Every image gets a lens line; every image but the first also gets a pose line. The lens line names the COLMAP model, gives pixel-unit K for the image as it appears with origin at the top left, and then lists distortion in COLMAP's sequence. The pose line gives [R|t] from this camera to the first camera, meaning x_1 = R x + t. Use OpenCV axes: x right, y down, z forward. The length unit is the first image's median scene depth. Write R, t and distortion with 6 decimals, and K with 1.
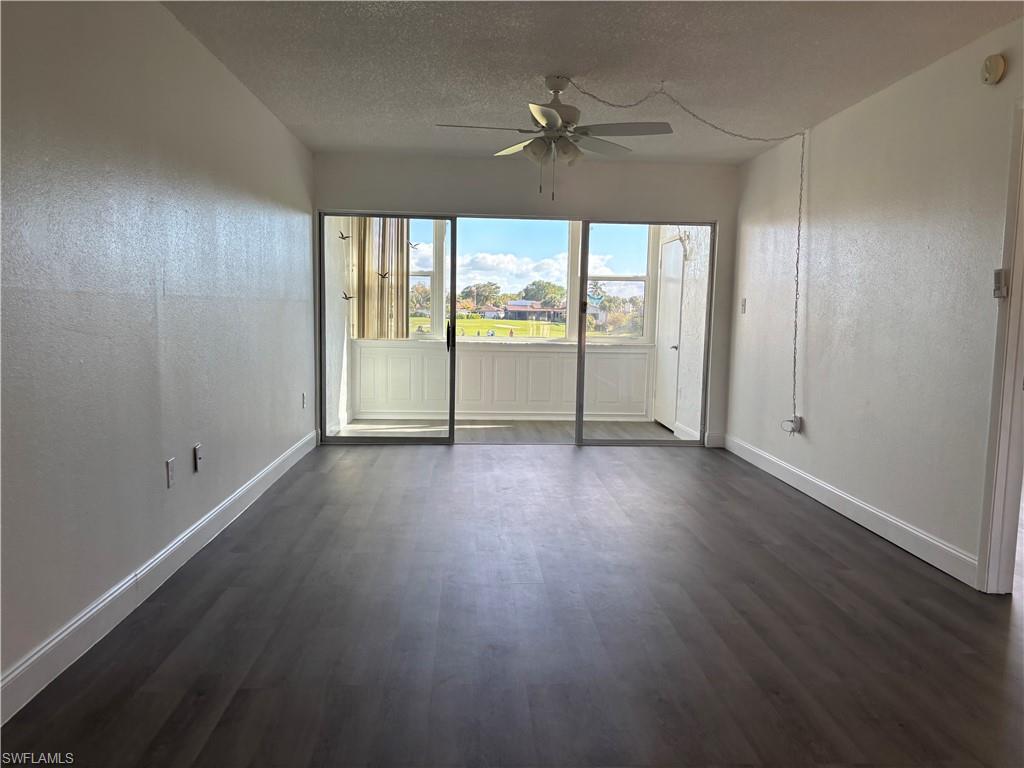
lens RADIAL K [[772.4, 0, 520.5], [0, 772.4, 384.0], [0, 0, 1]] dist [0.028050, -0.033722]
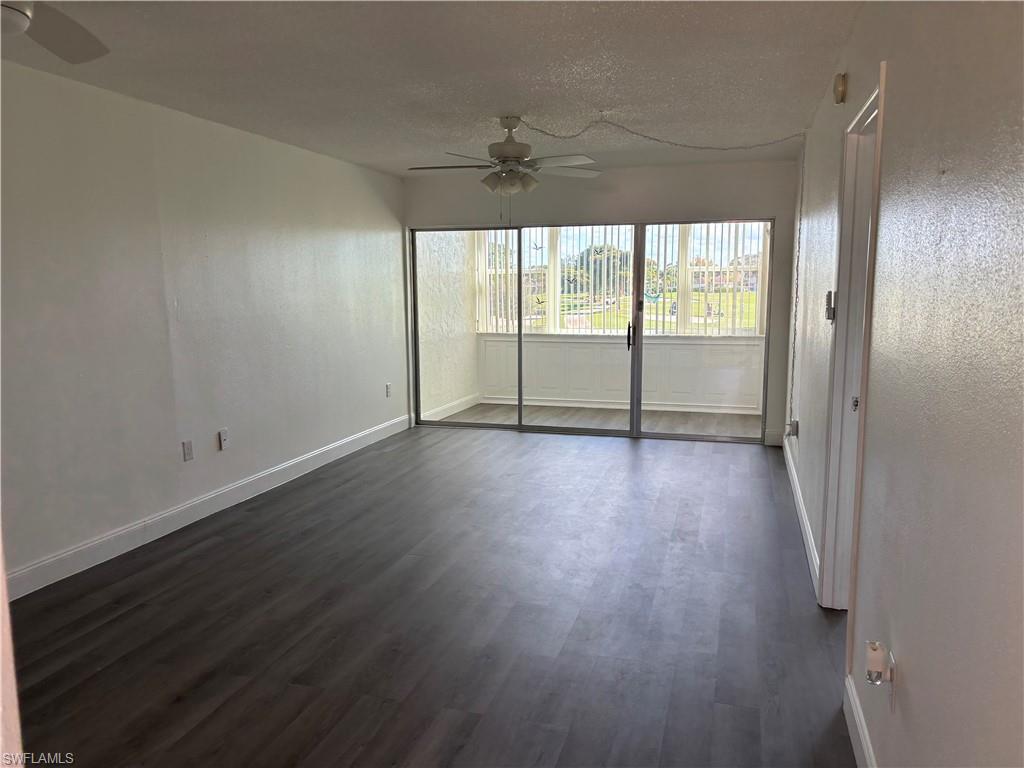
lens RADIAL K [[772.4, 0, 510.9], [0, 772.4, 382.9], [0, 0, 1]] dist [0.028050, -0.033722]
pose [[0.939406, 0.019310, -0.342262, 0.280006], [-0.008682, 0.999432, 0.032558, -0.028002], [0.342696, -0.027613, 0.939040, -0.047322]]
